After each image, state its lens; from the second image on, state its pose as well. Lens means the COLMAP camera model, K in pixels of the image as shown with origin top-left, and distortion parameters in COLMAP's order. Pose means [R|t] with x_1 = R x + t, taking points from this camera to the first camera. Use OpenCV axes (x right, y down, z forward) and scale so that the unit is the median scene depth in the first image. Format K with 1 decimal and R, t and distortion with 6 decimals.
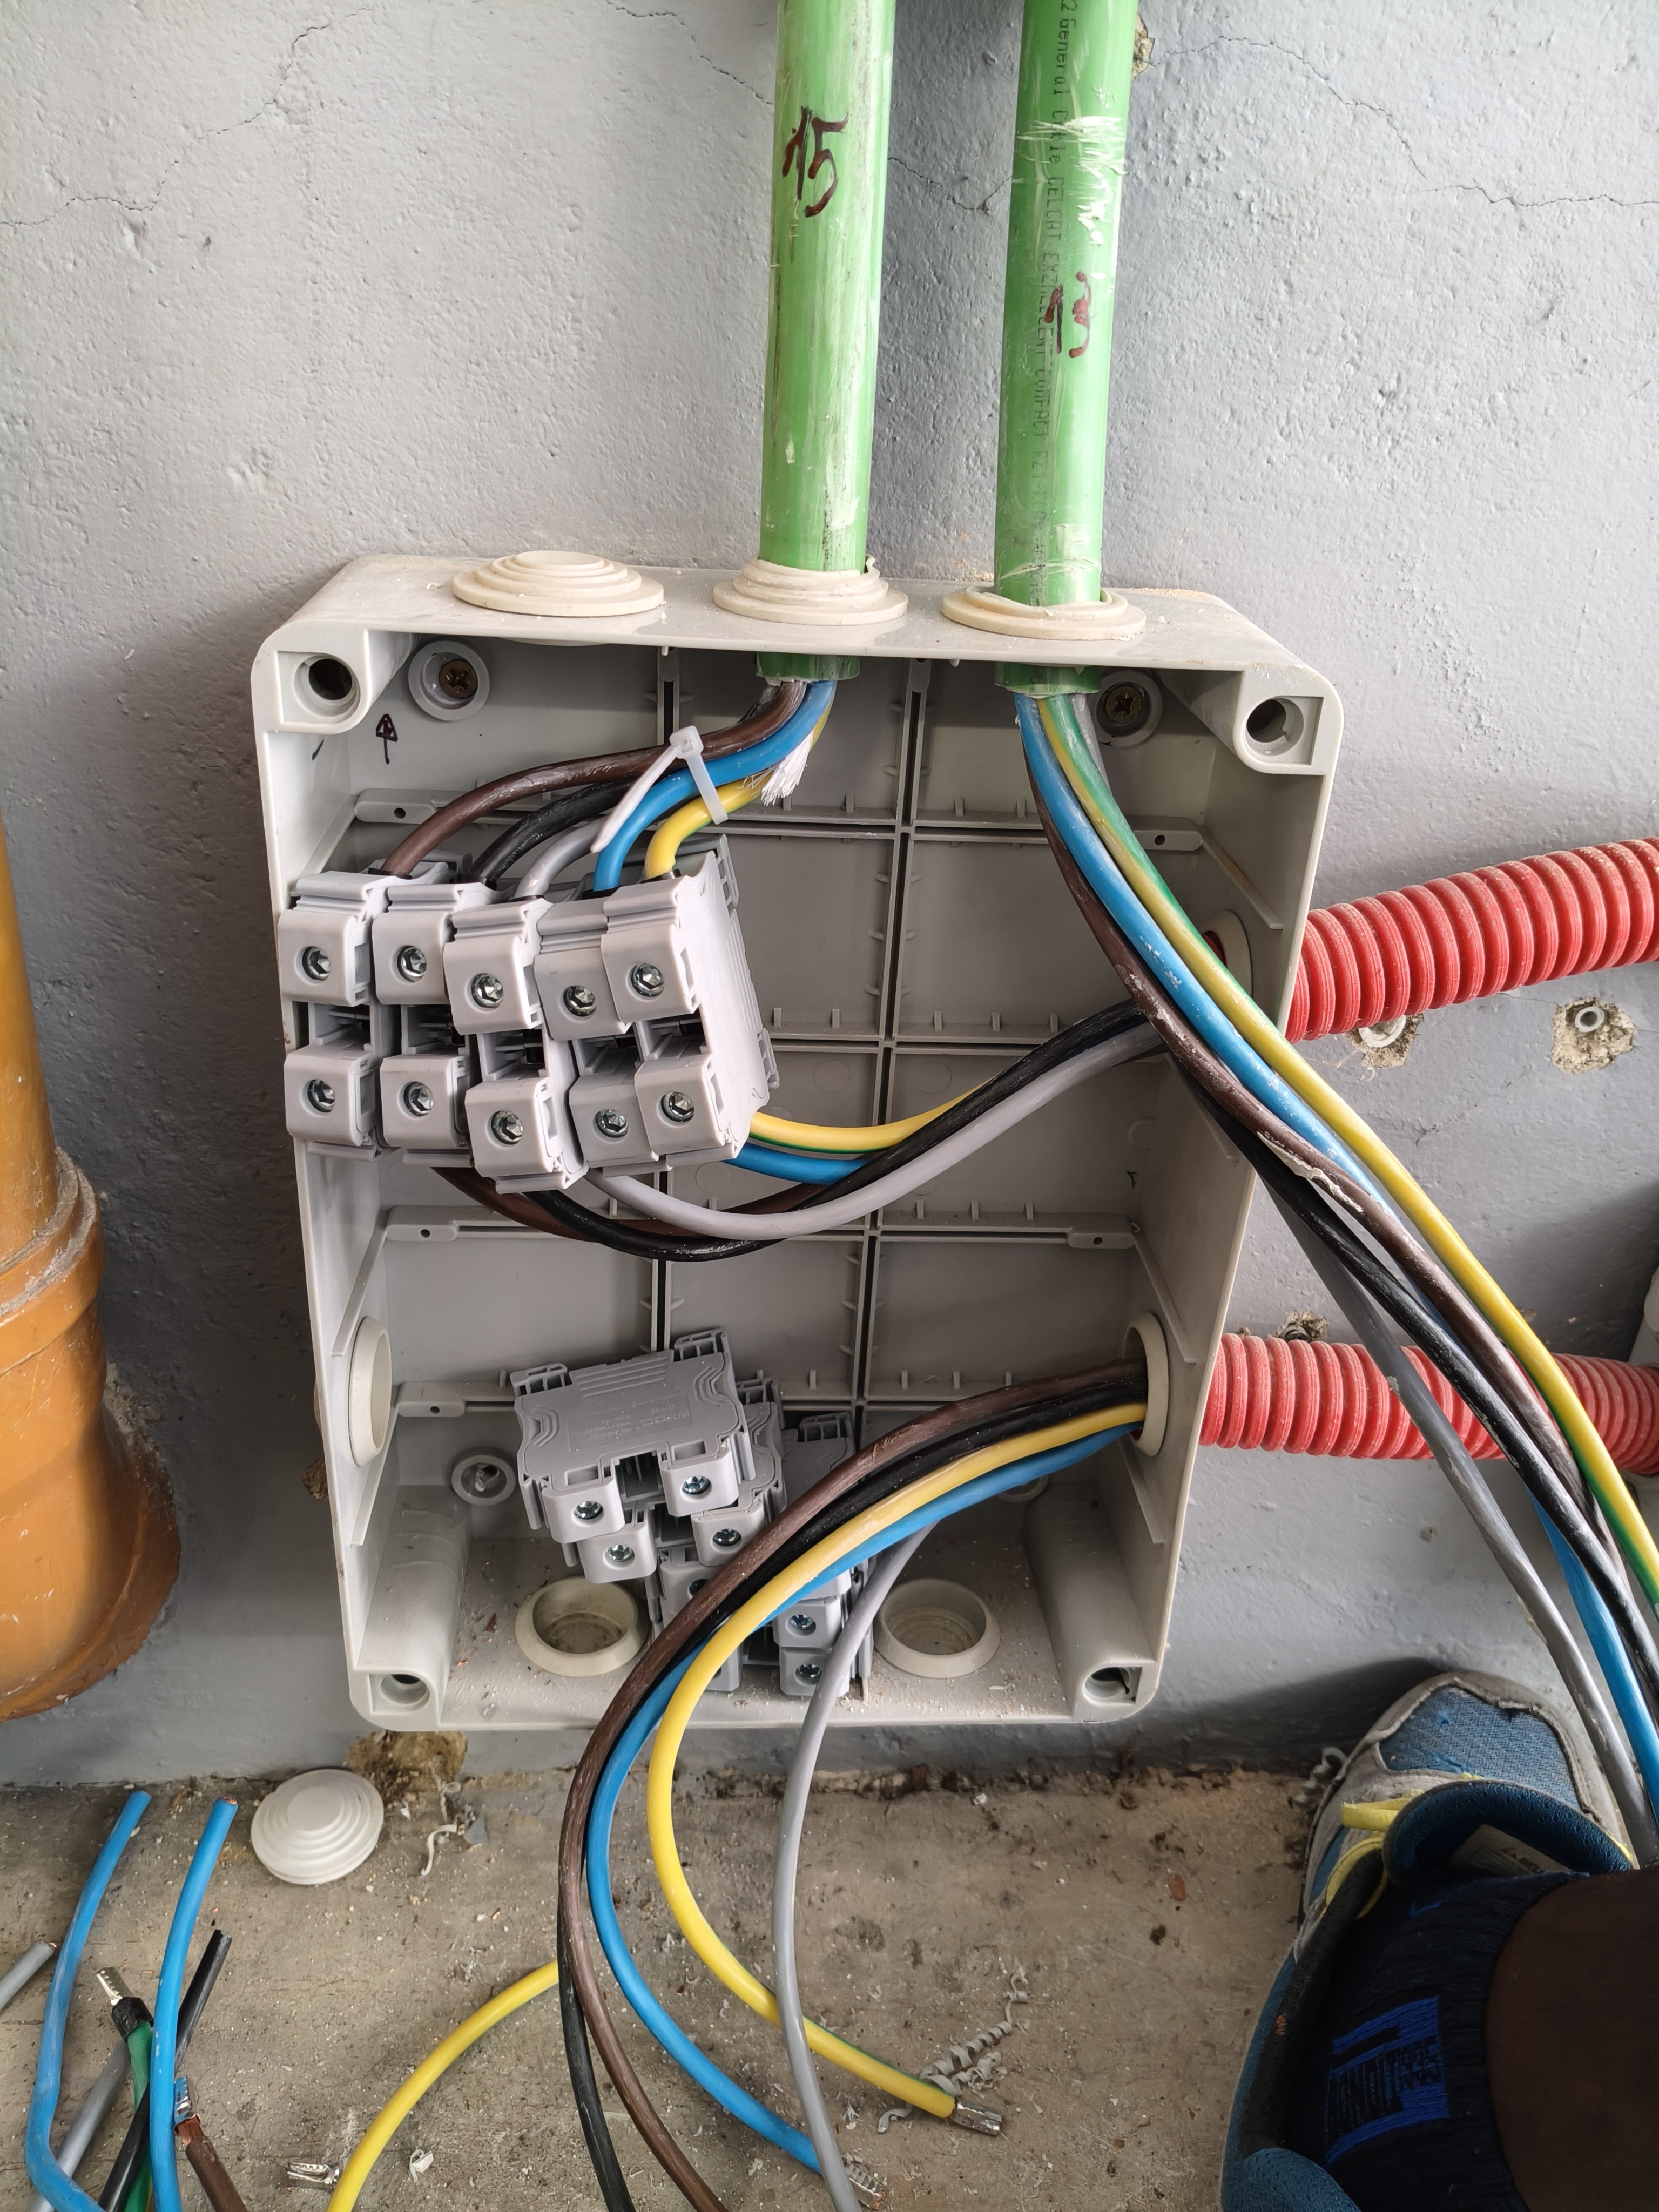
lens RADIAL K [[1699.5, 0, 821.3], [0, 1699.5, 1097.1], [0, 0, 1]] dist [0.003043, -0.053325]
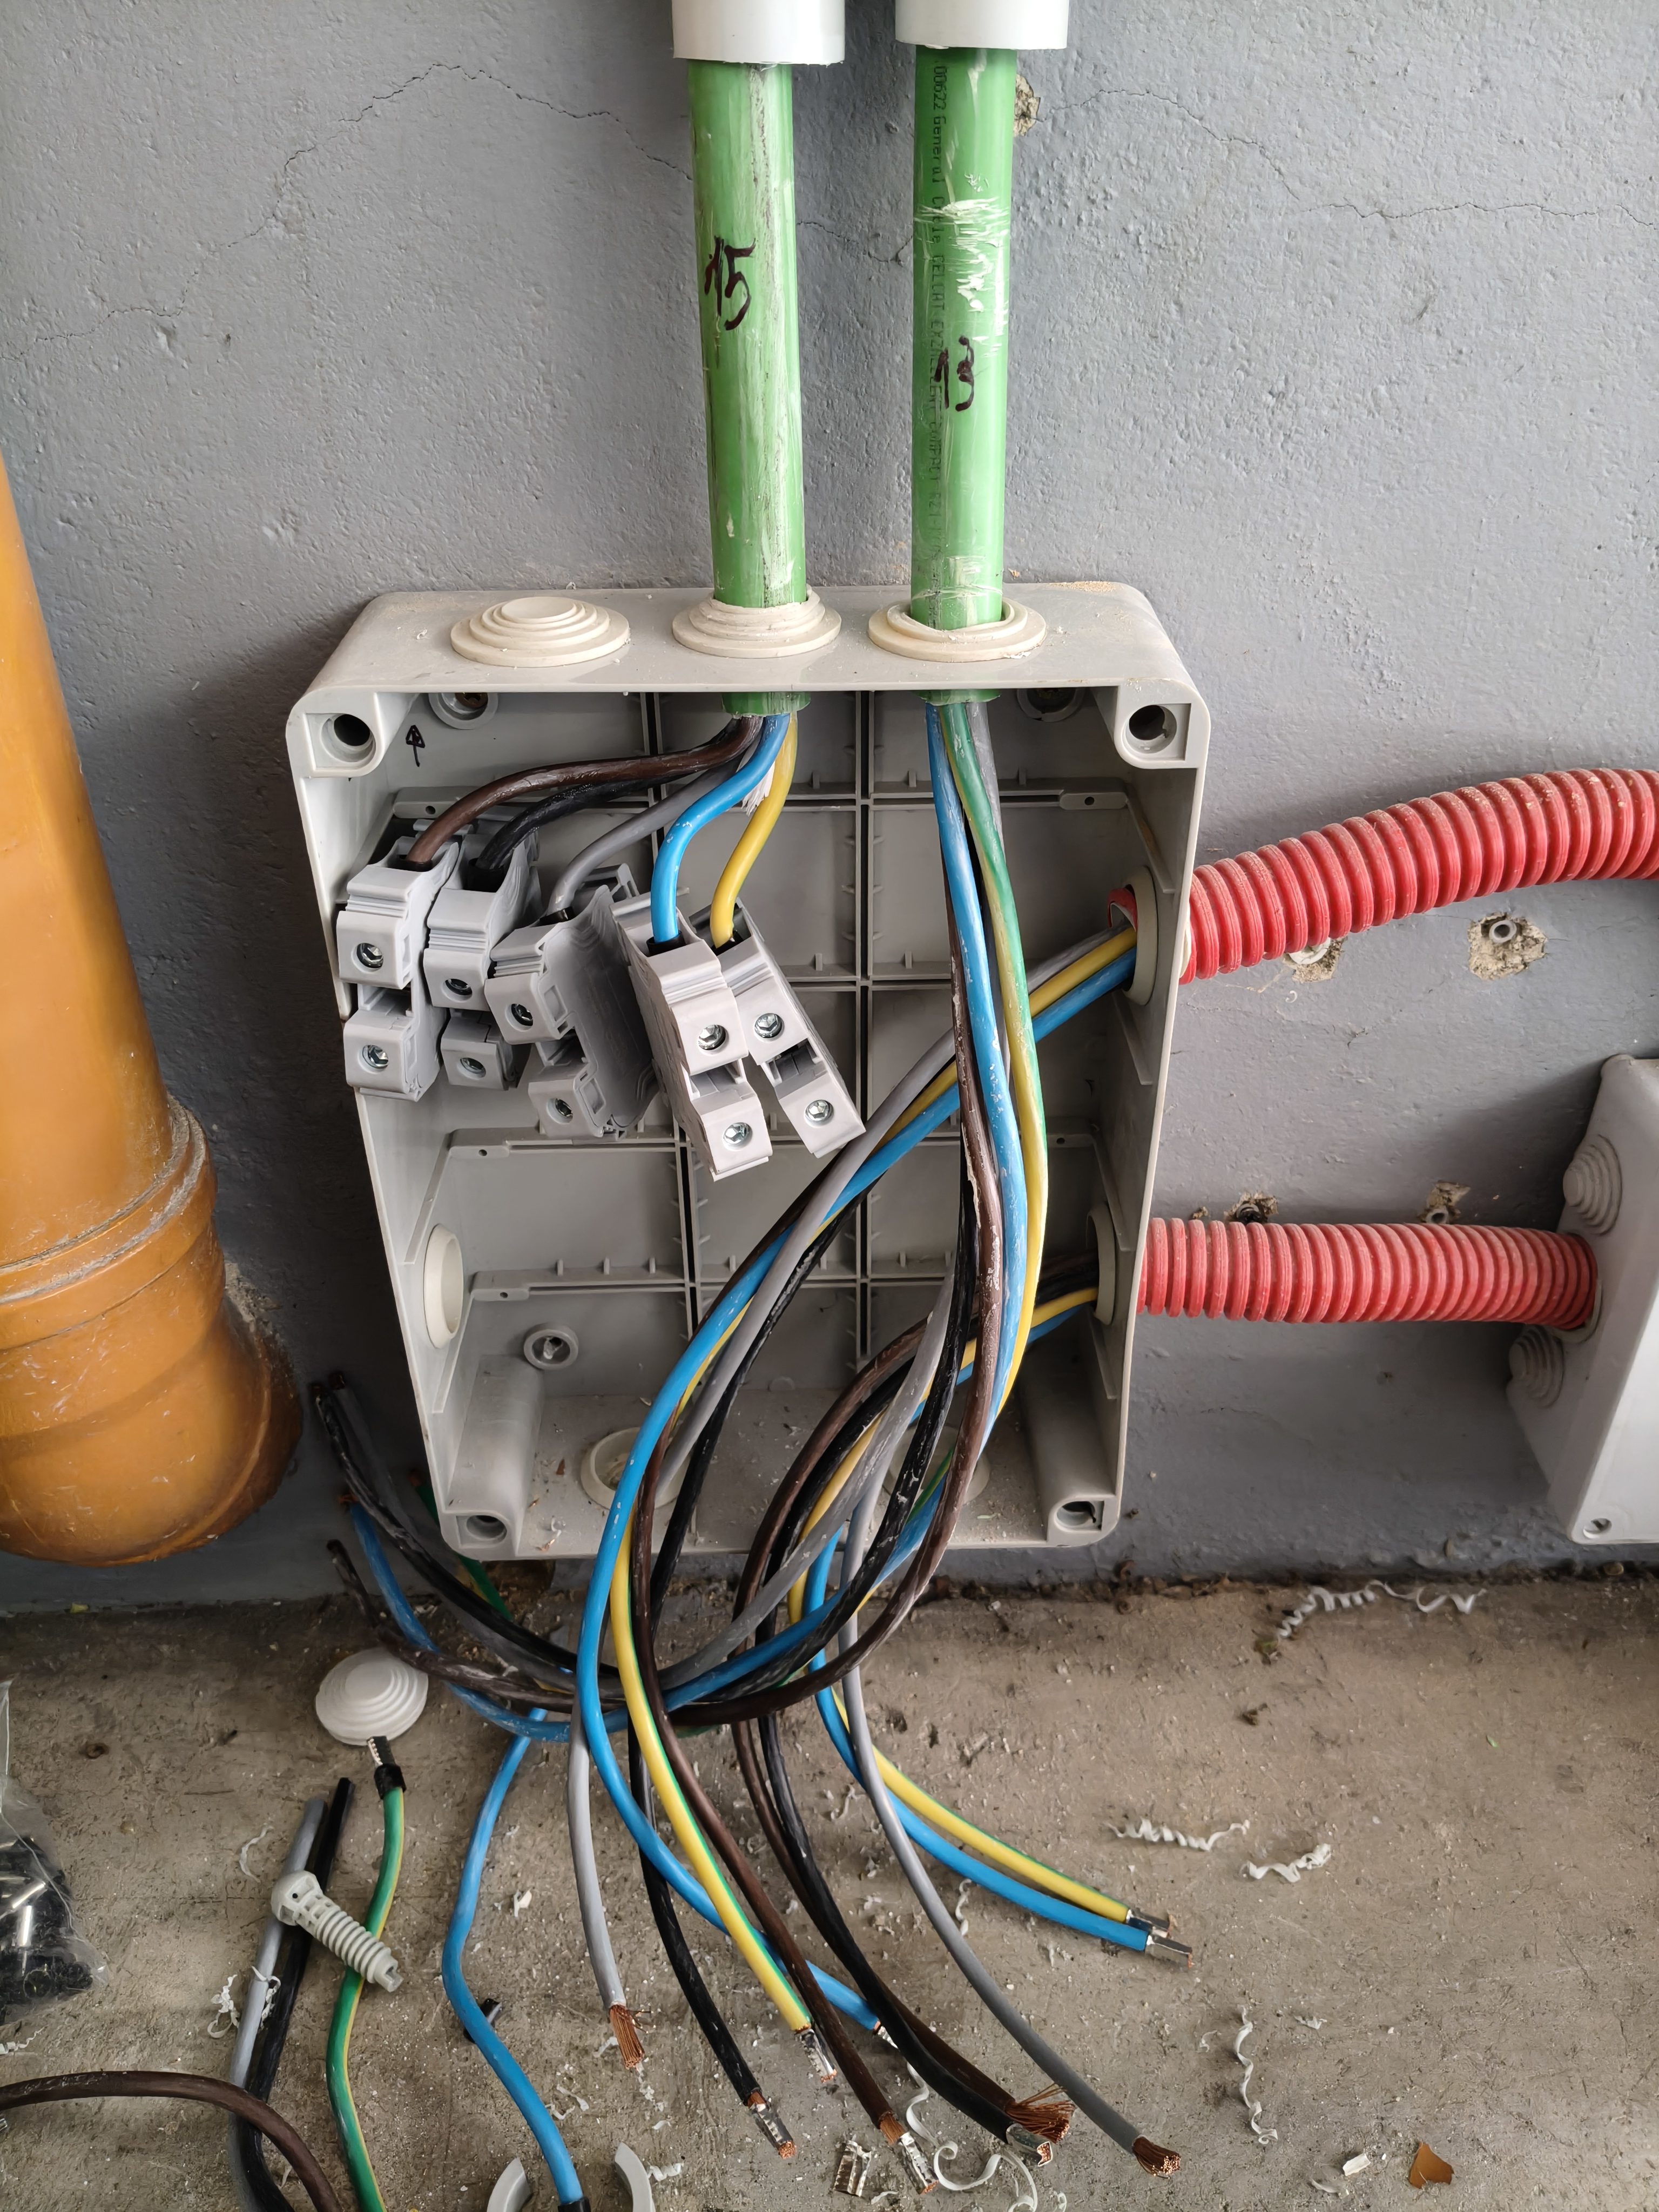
lens RADIAL K [[1699.5, 0, 829.9], [0, 1699.5, 1090.8], [0, 0, 1]] dist [0.003043, -0.053325]
pose [[0.996739, -0.029518, -0.075097, 0.109886], [0.037548, 0.993456, 0.107866, -0.091034], [0.071421, -0.110334, 0.991325, -0.165644]]
